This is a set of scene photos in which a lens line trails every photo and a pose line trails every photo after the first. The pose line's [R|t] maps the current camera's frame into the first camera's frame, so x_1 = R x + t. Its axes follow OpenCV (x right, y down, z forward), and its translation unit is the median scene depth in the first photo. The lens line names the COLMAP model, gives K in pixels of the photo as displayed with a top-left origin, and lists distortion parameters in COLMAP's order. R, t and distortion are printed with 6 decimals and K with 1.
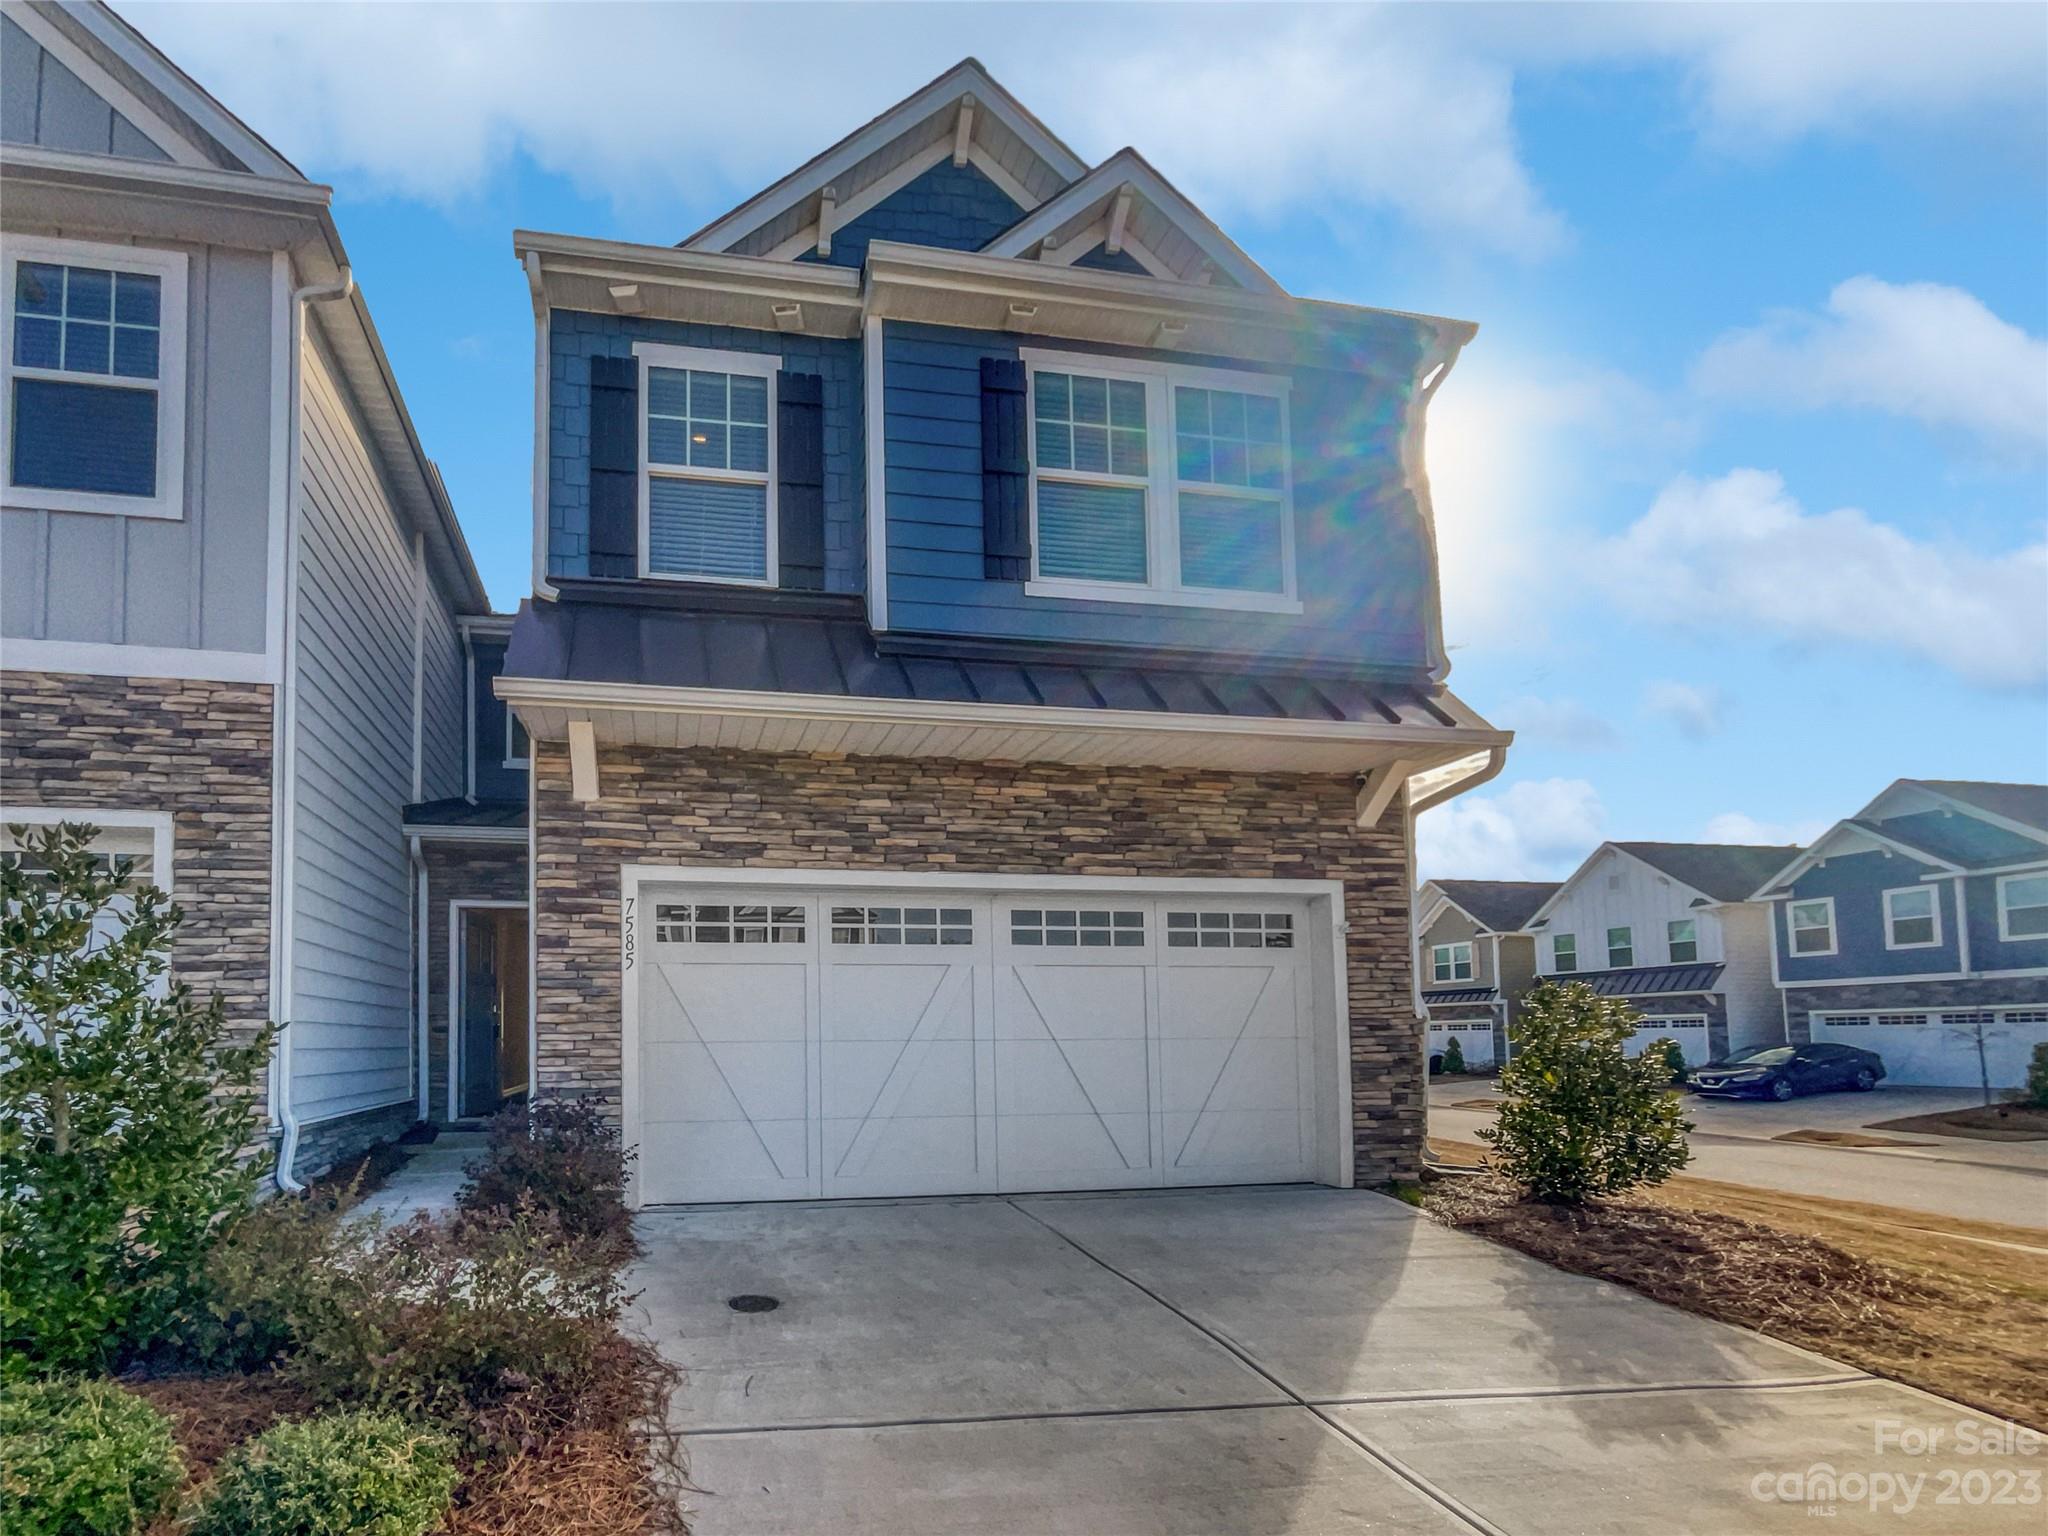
lens RADIAL K [[843.8, 0, 969.1], [0, 843.8, 783.2], [0, 0, 1]] dist [0.002148, -0.001572]
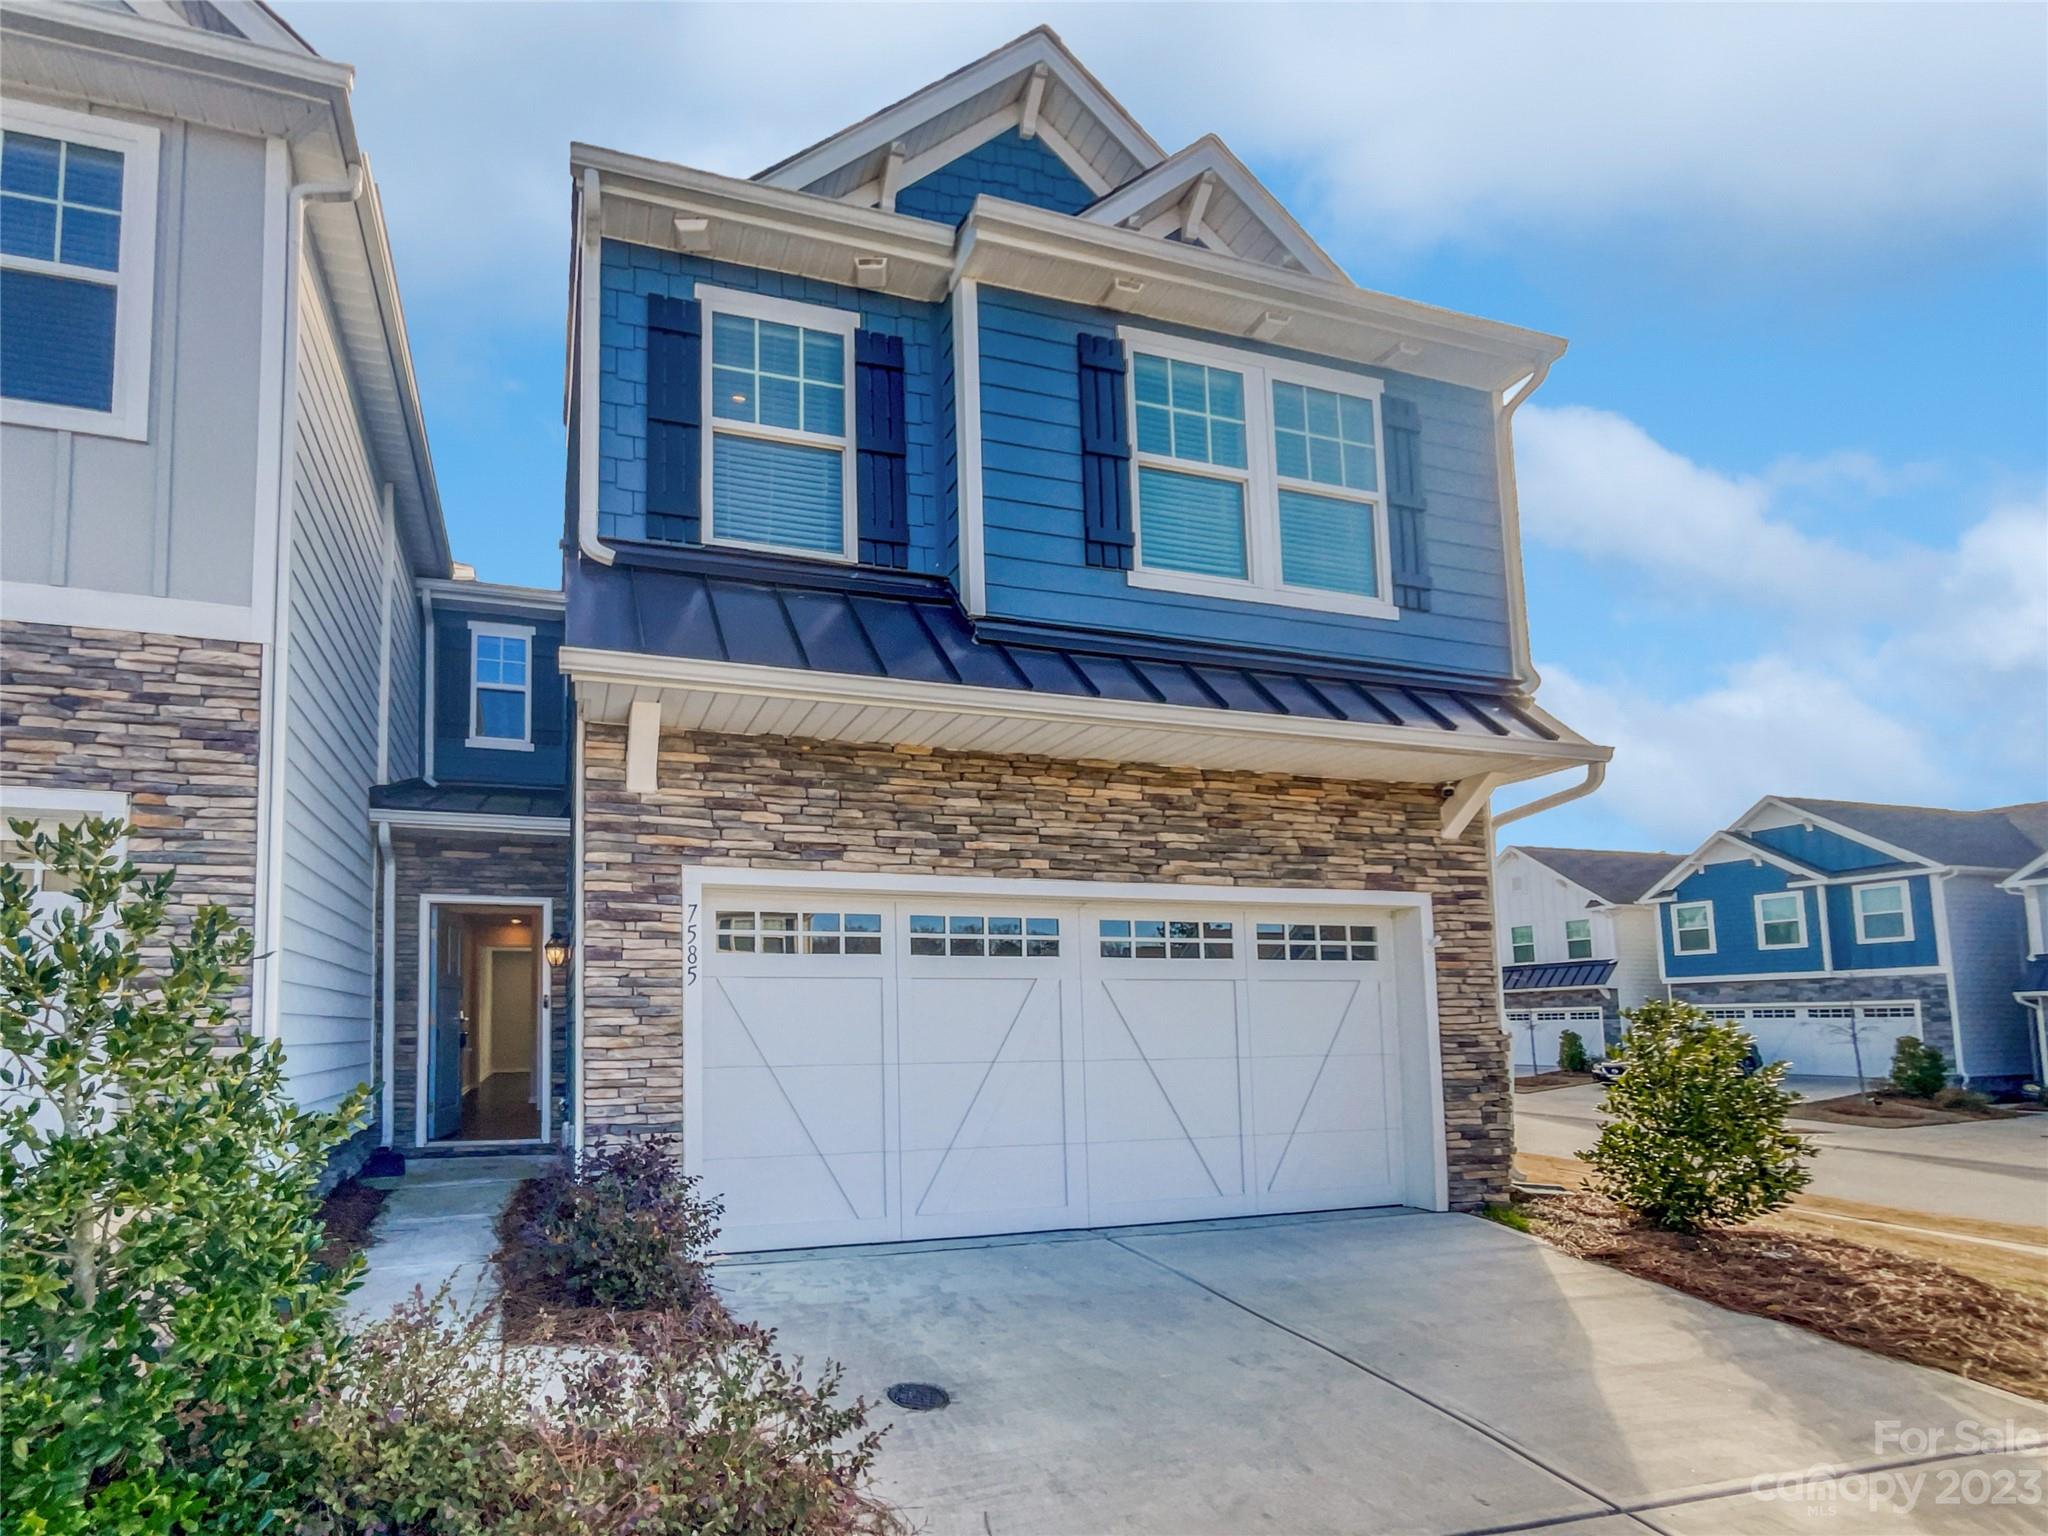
lens RADIAL K [[843.8, 0, 1021.1], [0, 843.8, 768.2], [0, 0, 1]] dist [0.002148, -0.001572]
pose [[0.993850, 0.029846, 0.106639, -0.144870], [-0.028760, 0.999518, -0.011703, -0.004810], [-0.106937, 0.008565, 0.994229, 0.077753]]
